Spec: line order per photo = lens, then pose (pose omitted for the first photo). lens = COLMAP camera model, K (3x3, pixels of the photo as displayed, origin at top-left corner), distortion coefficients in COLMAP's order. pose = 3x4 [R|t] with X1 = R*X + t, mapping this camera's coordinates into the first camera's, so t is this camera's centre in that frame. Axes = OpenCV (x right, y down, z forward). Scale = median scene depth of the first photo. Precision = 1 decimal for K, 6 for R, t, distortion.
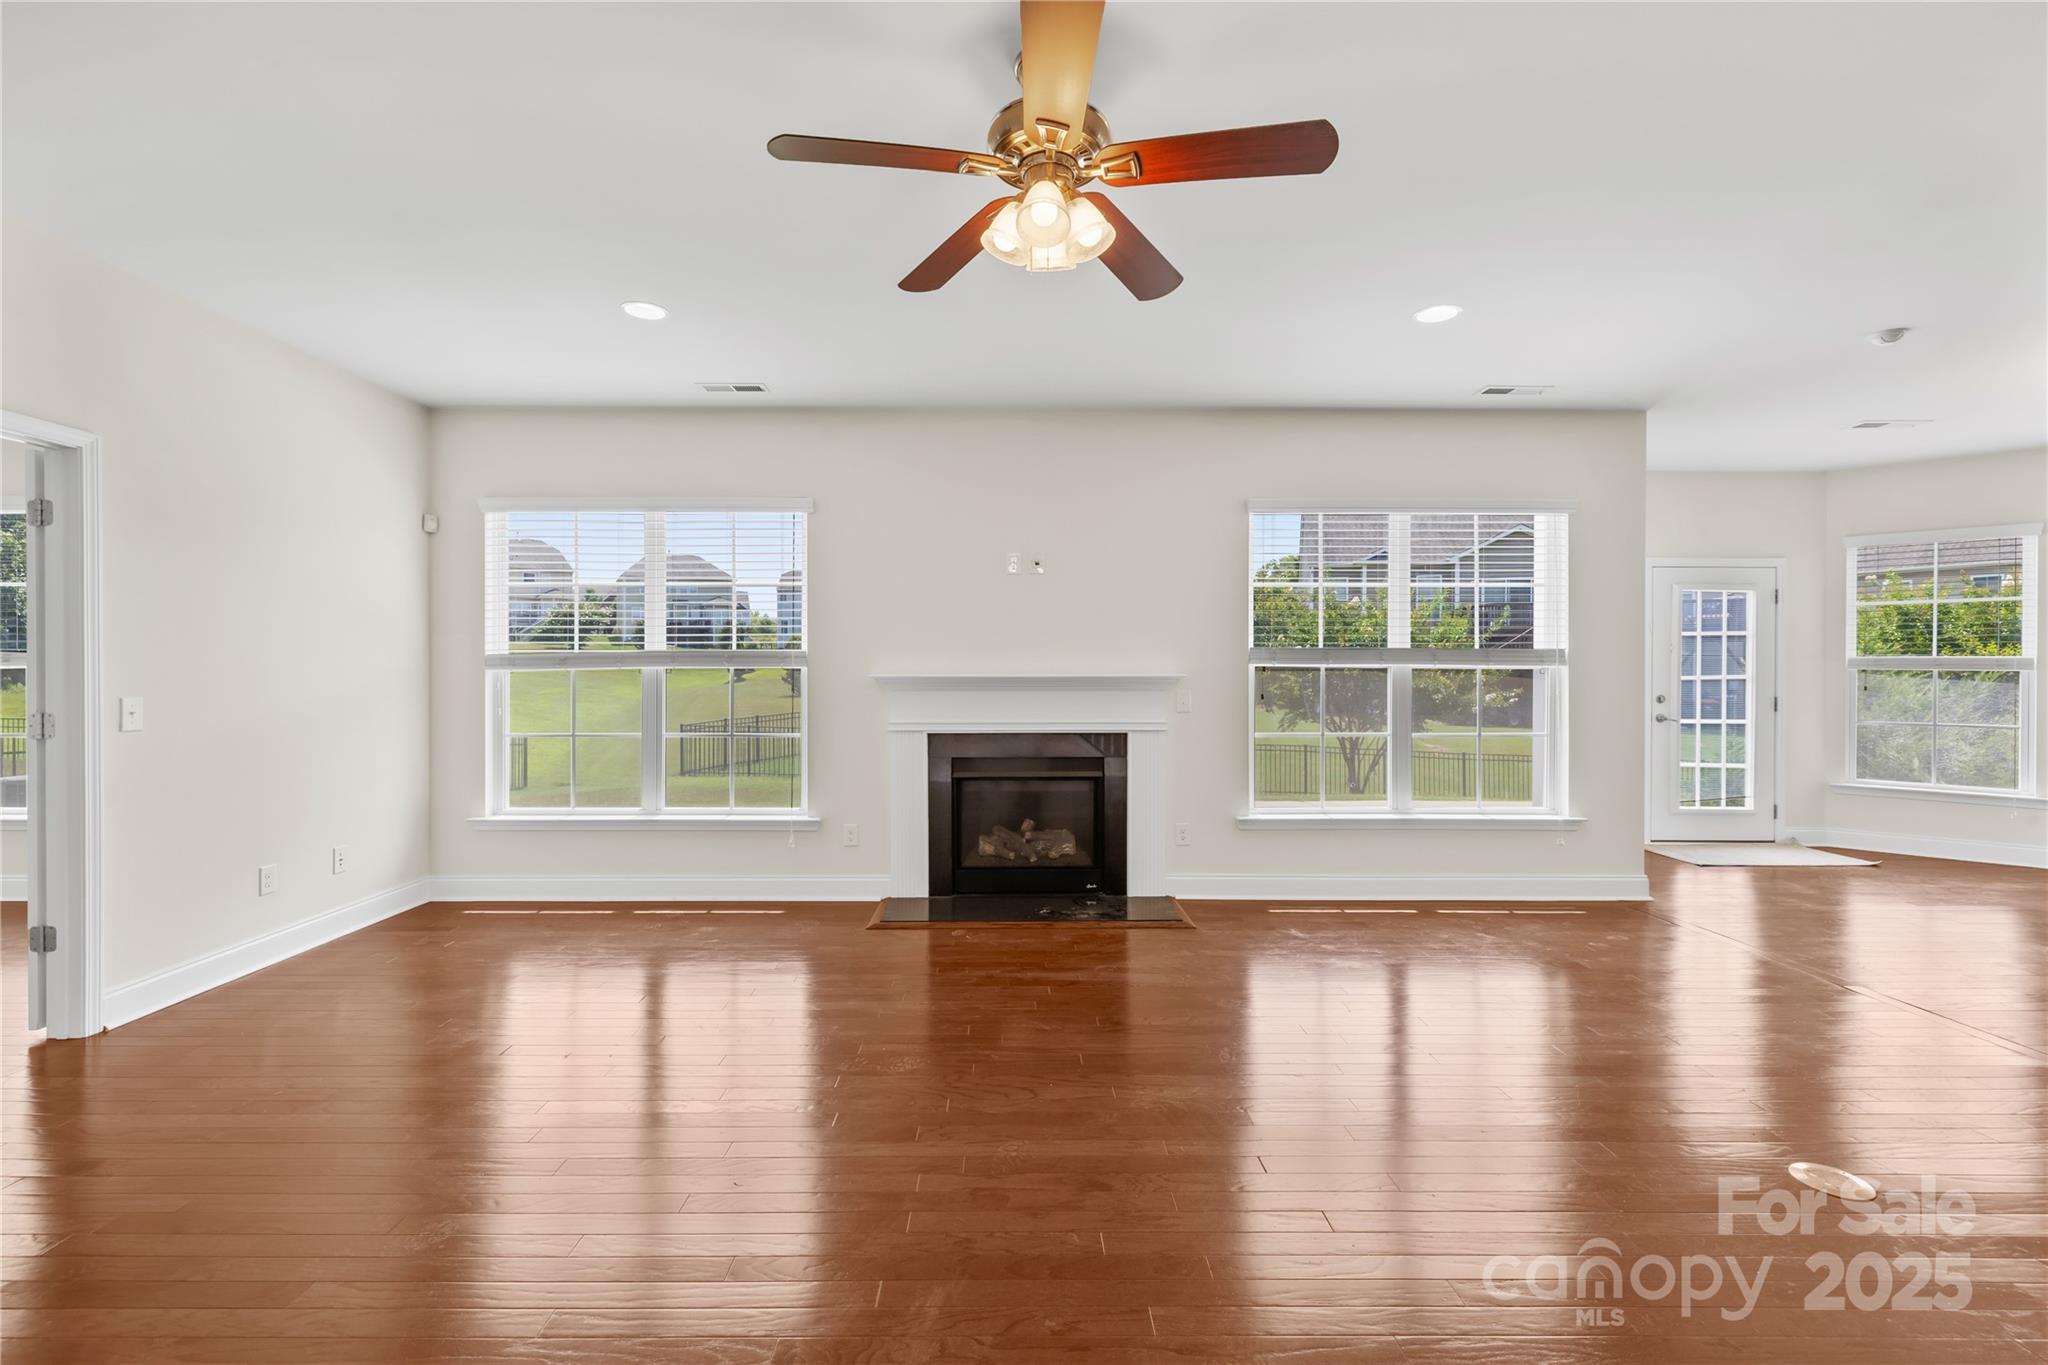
lens RADIAL K [[879.7, 0, 1025.0], [0, 879.7, 682.1], [0, 0, 1]] dist [-0.003387, -0.000394]
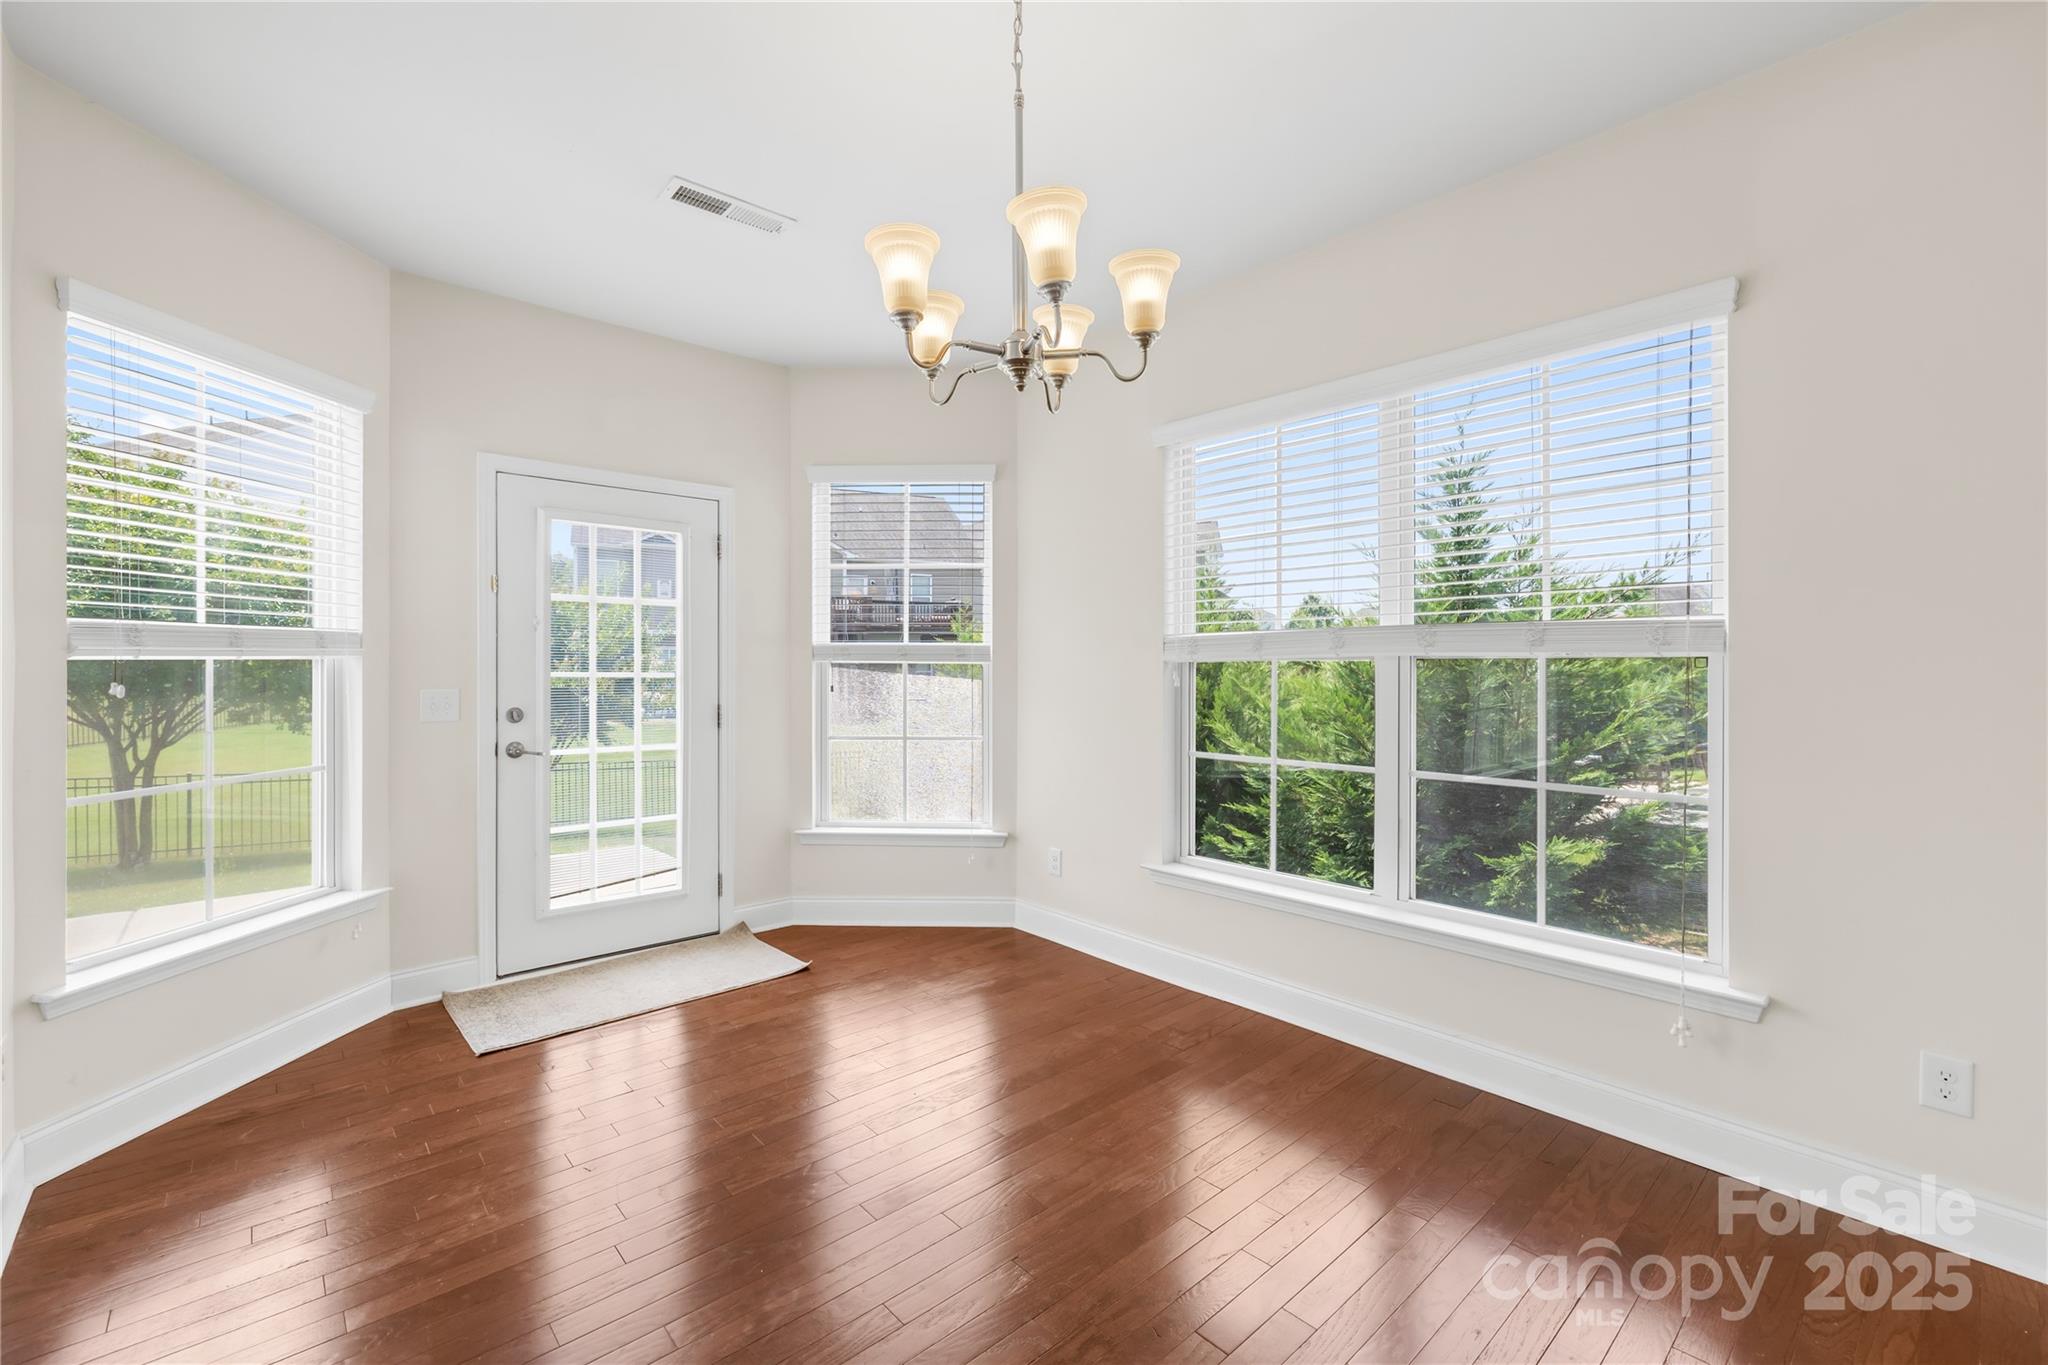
lens RADIAL K [[879.7, 0, 1025.2], [0, 879.7, 672.8], [0, 0, 1]] dist [-0.003387, -0.000394]
pose [[0.750582, -0.007345, 0.660736, 0.600840], [0.011101, 0.999937, -0.001495, -0.002634], [-0.660684, 0.008456, 0.750617, 0.374460]]
